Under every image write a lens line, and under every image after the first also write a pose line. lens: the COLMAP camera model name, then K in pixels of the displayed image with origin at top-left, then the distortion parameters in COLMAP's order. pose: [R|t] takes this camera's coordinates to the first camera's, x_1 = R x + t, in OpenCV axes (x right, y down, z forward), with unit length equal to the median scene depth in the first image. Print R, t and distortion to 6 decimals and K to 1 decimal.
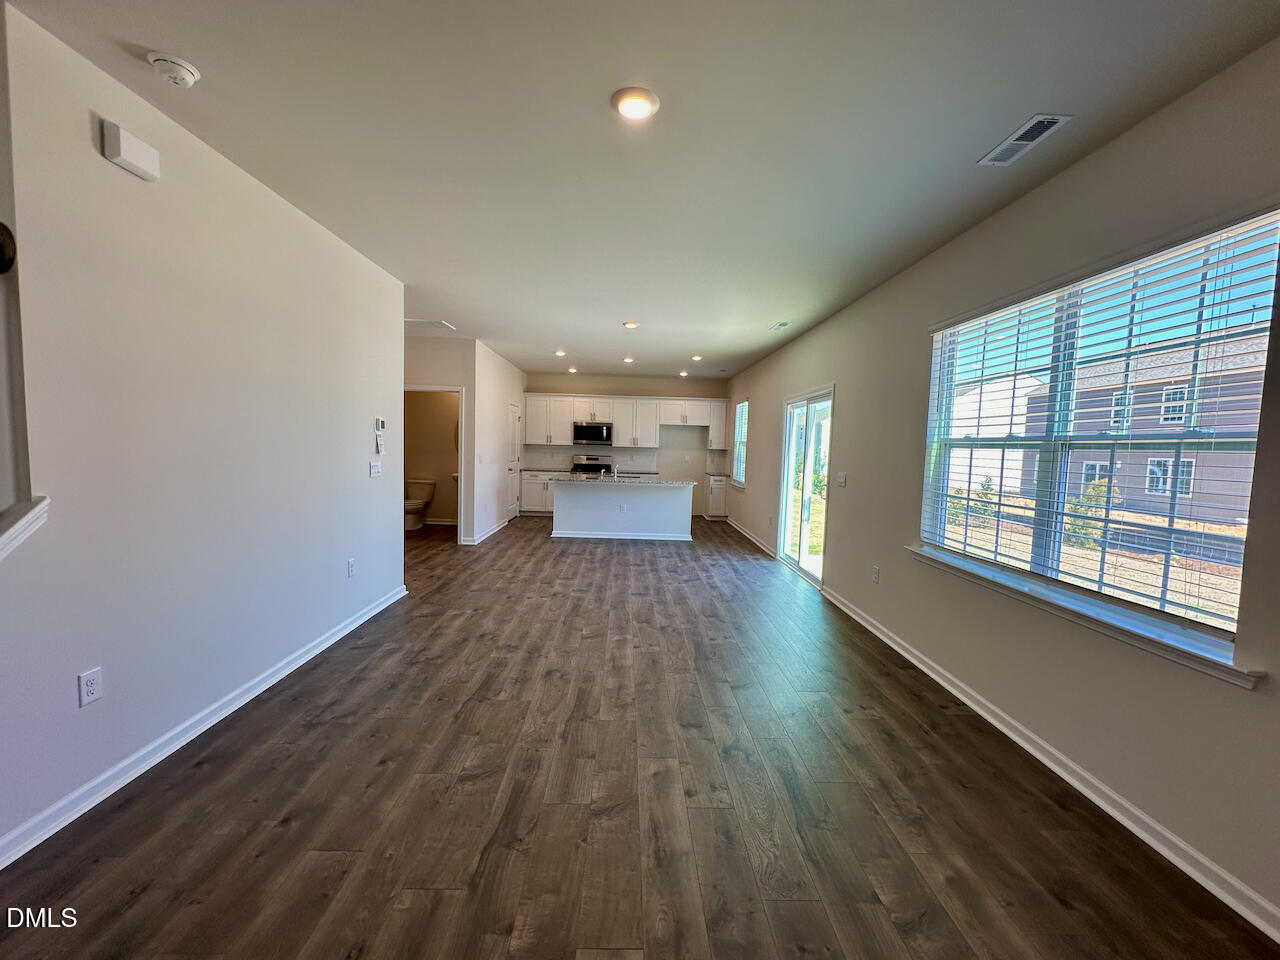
lens RADIAL K [[510.4, 0, 636.2], [0, 510.4, 478.0], [0, 0, 1]] dist [-0.001076, -0.000133]
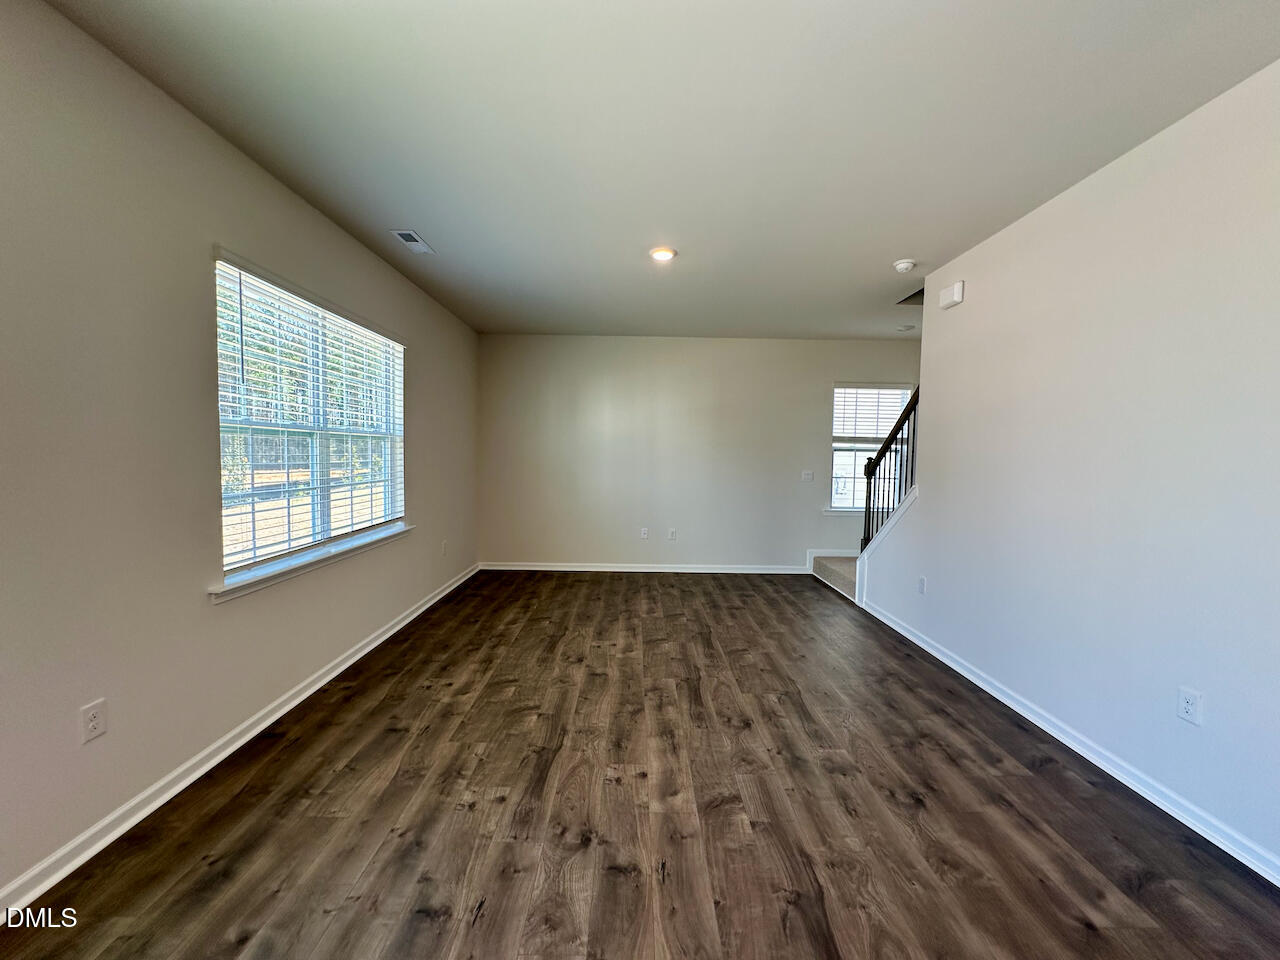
lens RADIAL K [[510.4, 0, 641.0], [0, 510.4, 485.0], [0, 0, 1]] dist [-0.001076, -0.000133]
pose [[-0.998933, -0.045929, 0.004808, 0.017223], [-0.044945, 0.990849, 0.127272, -0.106642], [-0.010609, 0.126920, -0.991856, 1.765939]]
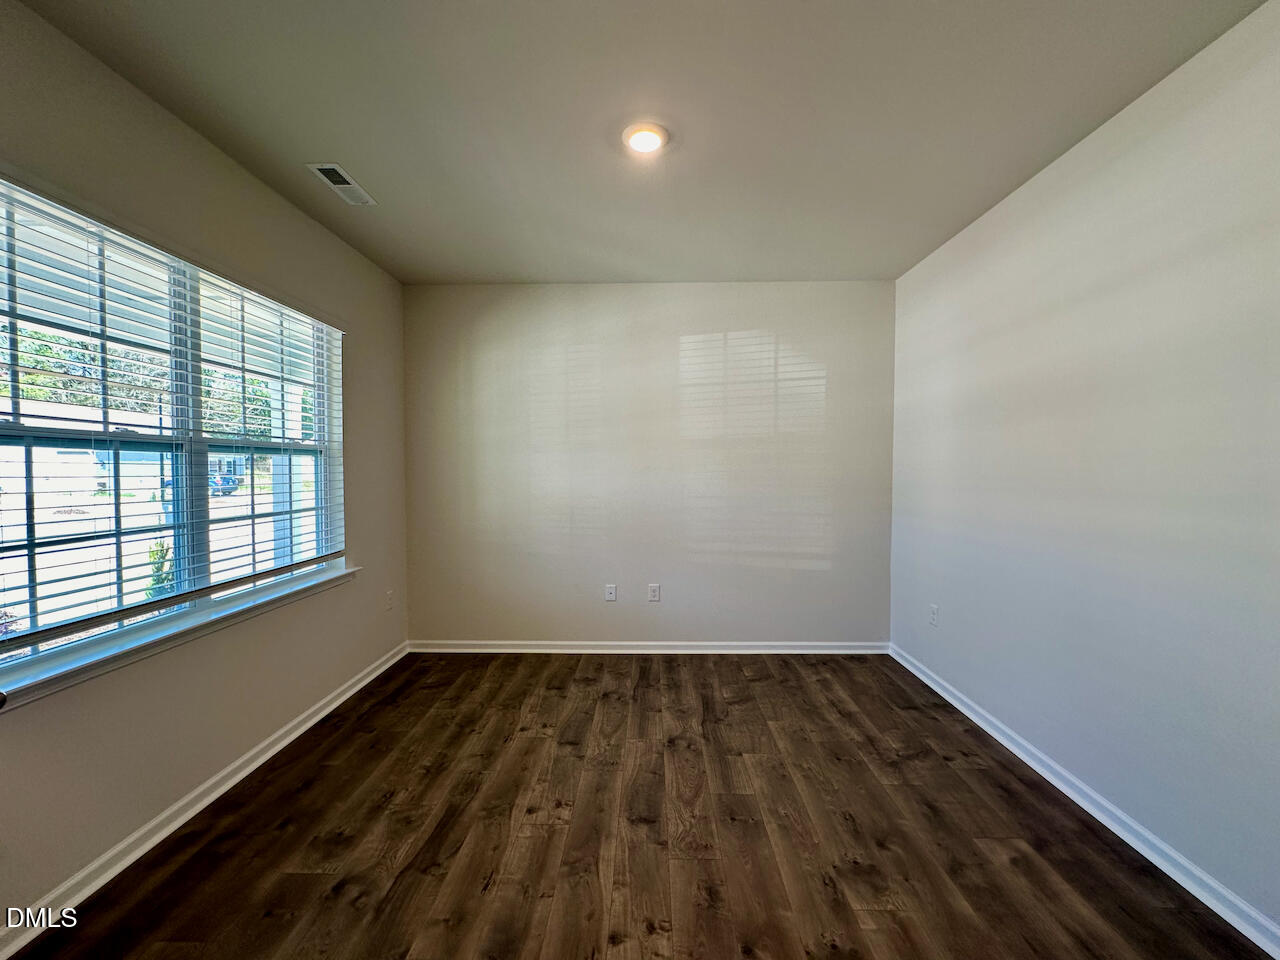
lens RADIAL K [[510.4, 0, 639.7], [0, 510.4, 480.5], [0, 0, 1]] dist [-0.001076, -0.000133]
pose [[-0.998706, -0.032586, 0.039032, 0.022246], [-0.028915, 0.995415, 0.091175, -0.077020], [-0.041824, 0.089929, -0.995070, 1.329905]]
